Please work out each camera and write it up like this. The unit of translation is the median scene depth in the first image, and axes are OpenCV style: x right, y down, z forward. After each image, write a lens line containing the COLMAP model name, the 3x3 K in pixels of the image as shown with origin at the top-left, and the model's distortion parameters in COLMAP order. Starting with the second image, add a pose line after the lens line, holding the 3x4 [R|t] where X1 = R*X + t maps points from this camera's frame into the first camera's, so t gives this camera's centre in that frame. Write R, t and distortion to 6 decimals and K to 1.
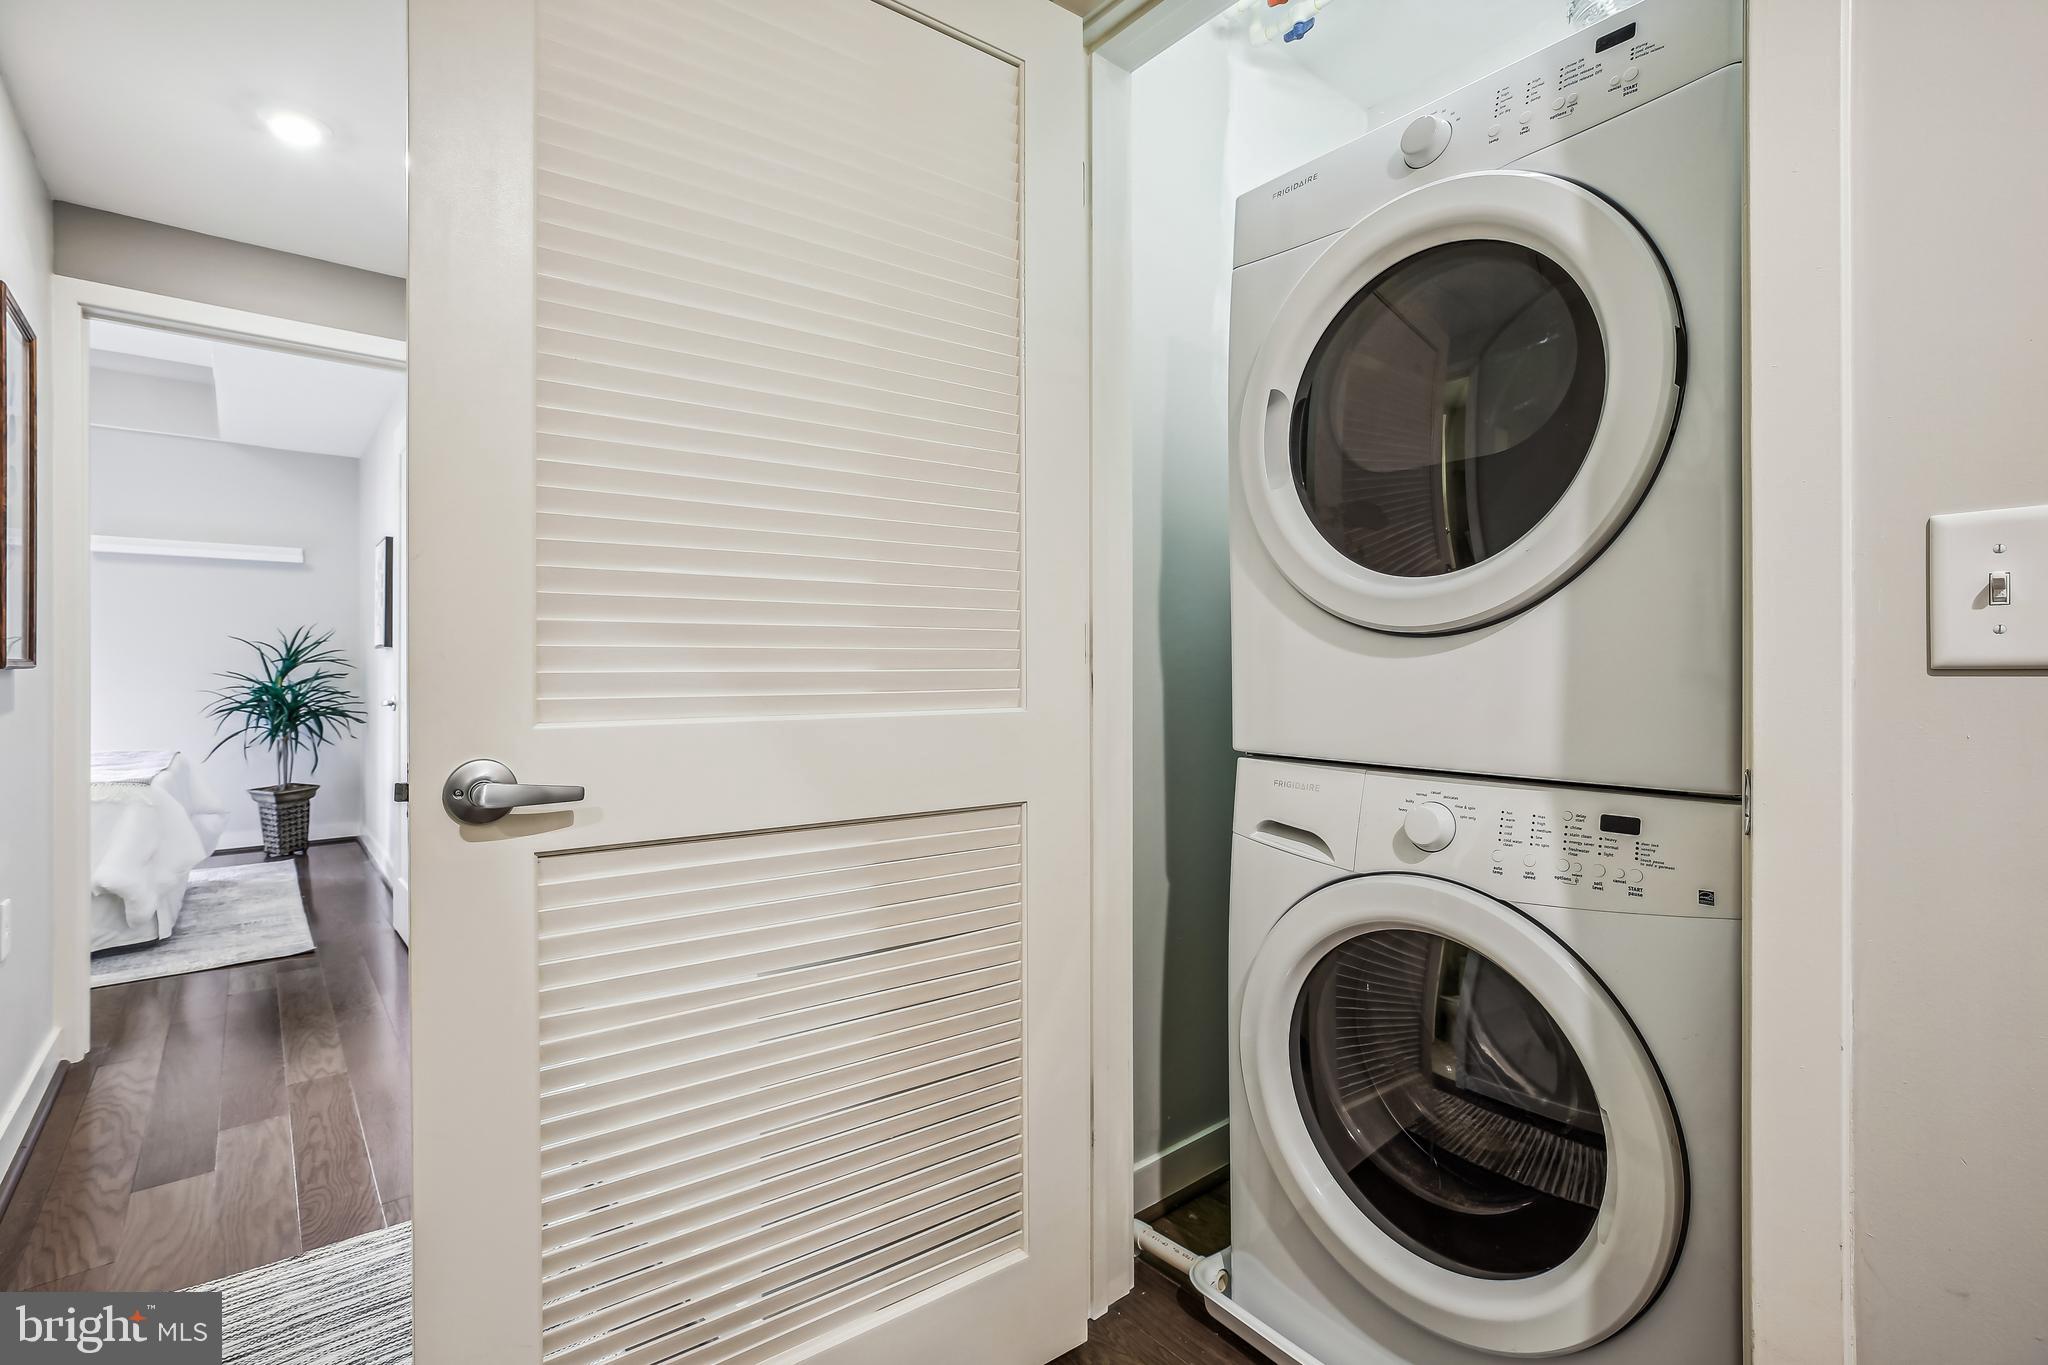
lens RADIAL K [[932.1, 0, 1027.4], [0, 932.1, 667.5], [0, 0, 1]] dist [-0.001418, 0.000334]
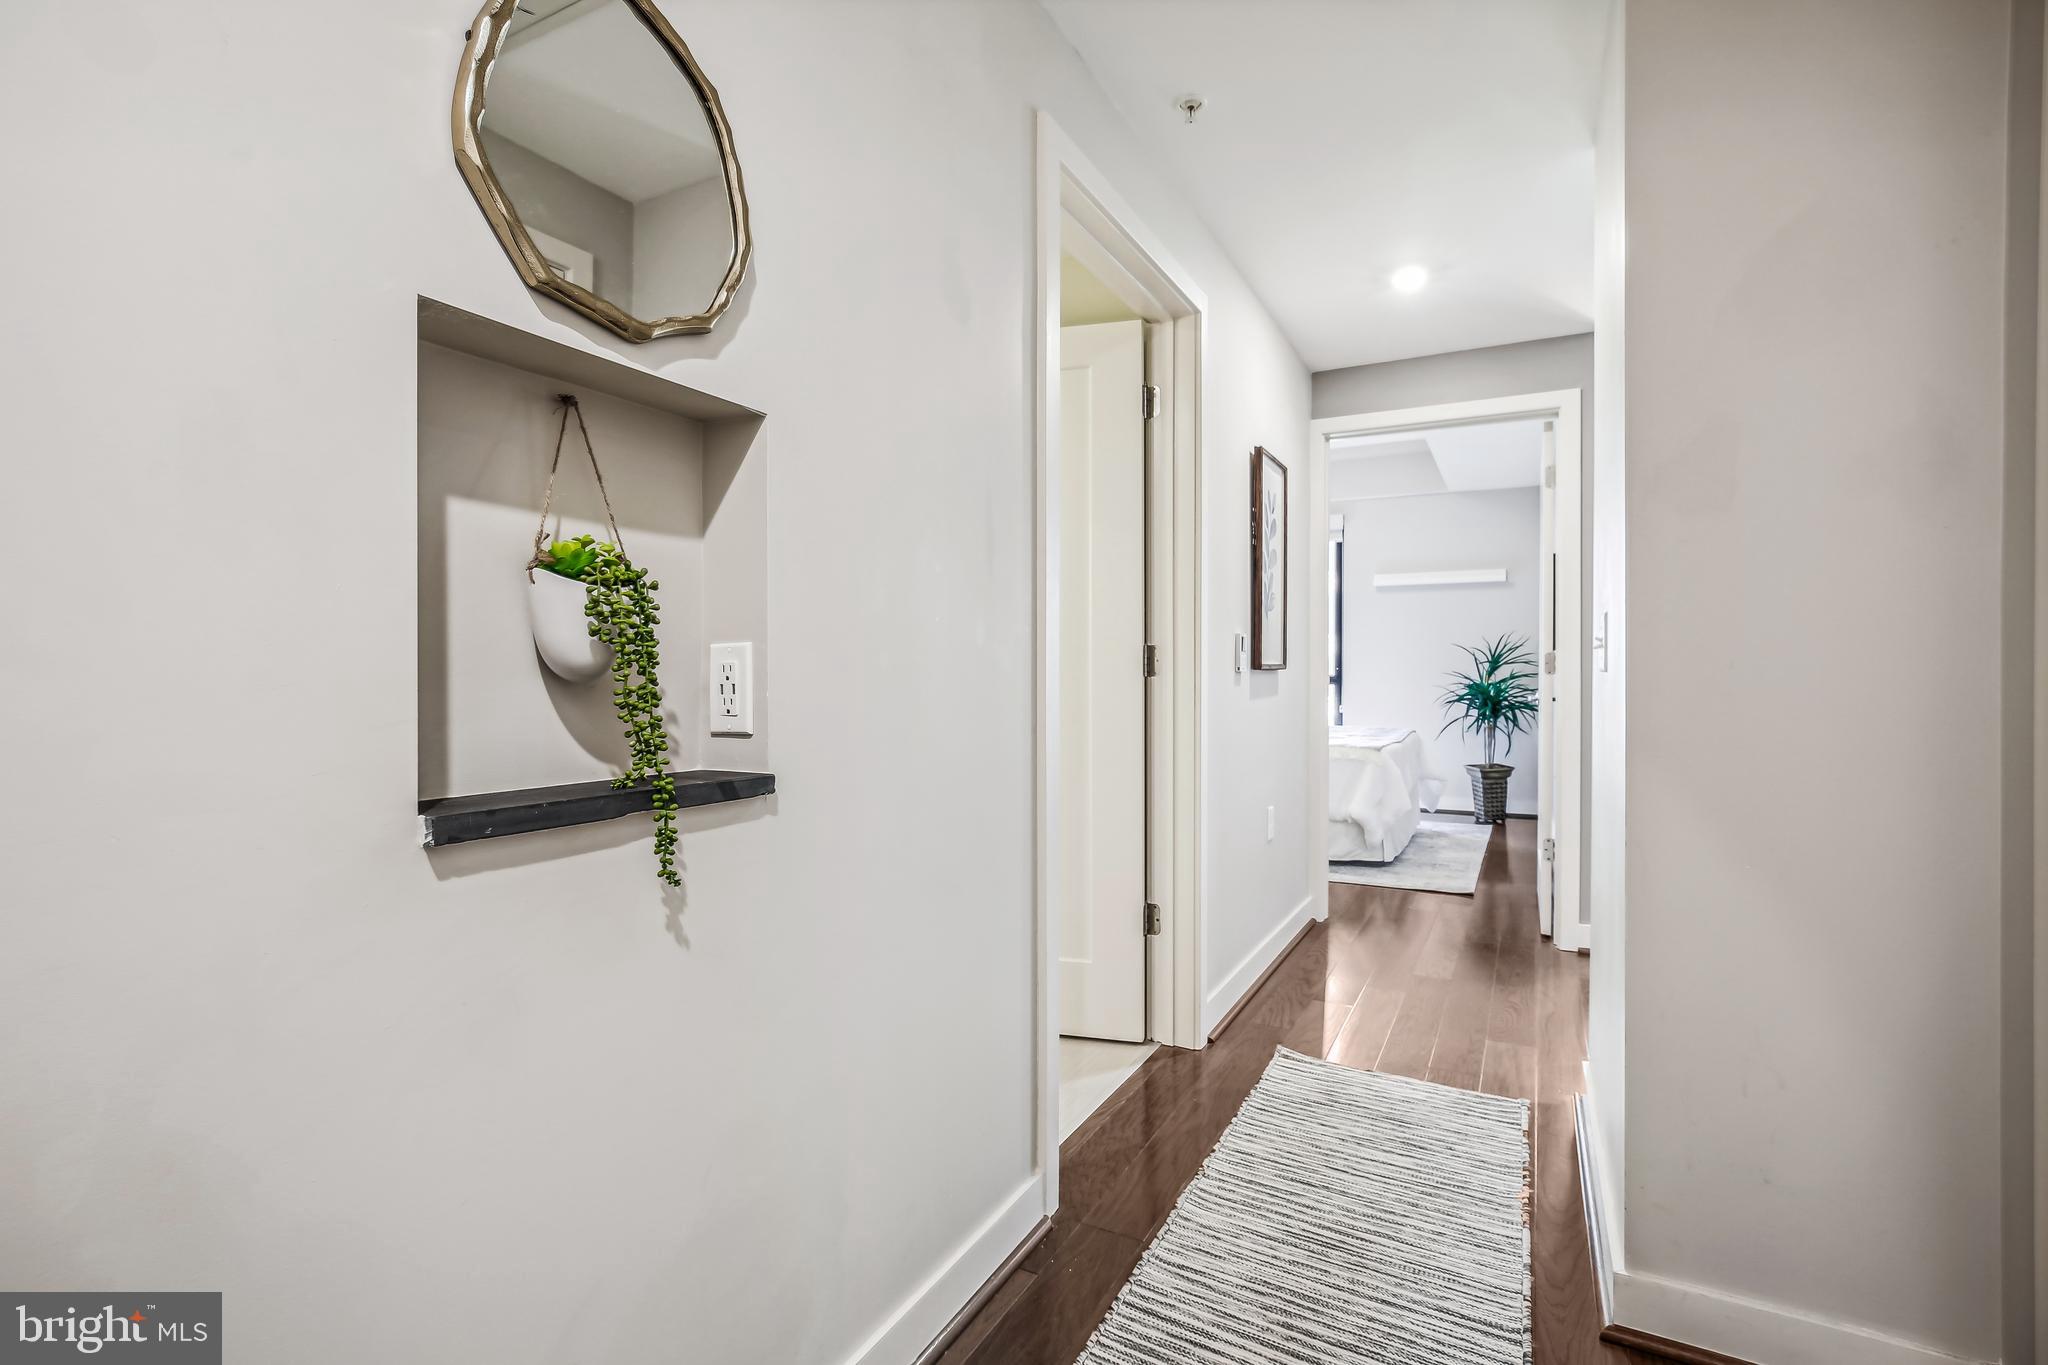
lens RADIAL K [[932.1, 0, 1020.7], [0, 932.1, 676.9], [0, 0, 1]] dist [-0.001418, 0.000334]
pose [[0.357504, 0.010804, -0.933849, 0.127313], [-0.001325, 0.999938, 0.011061, -0.001434], [0.933911, -0.002717, 0.357496, -0.012574]]
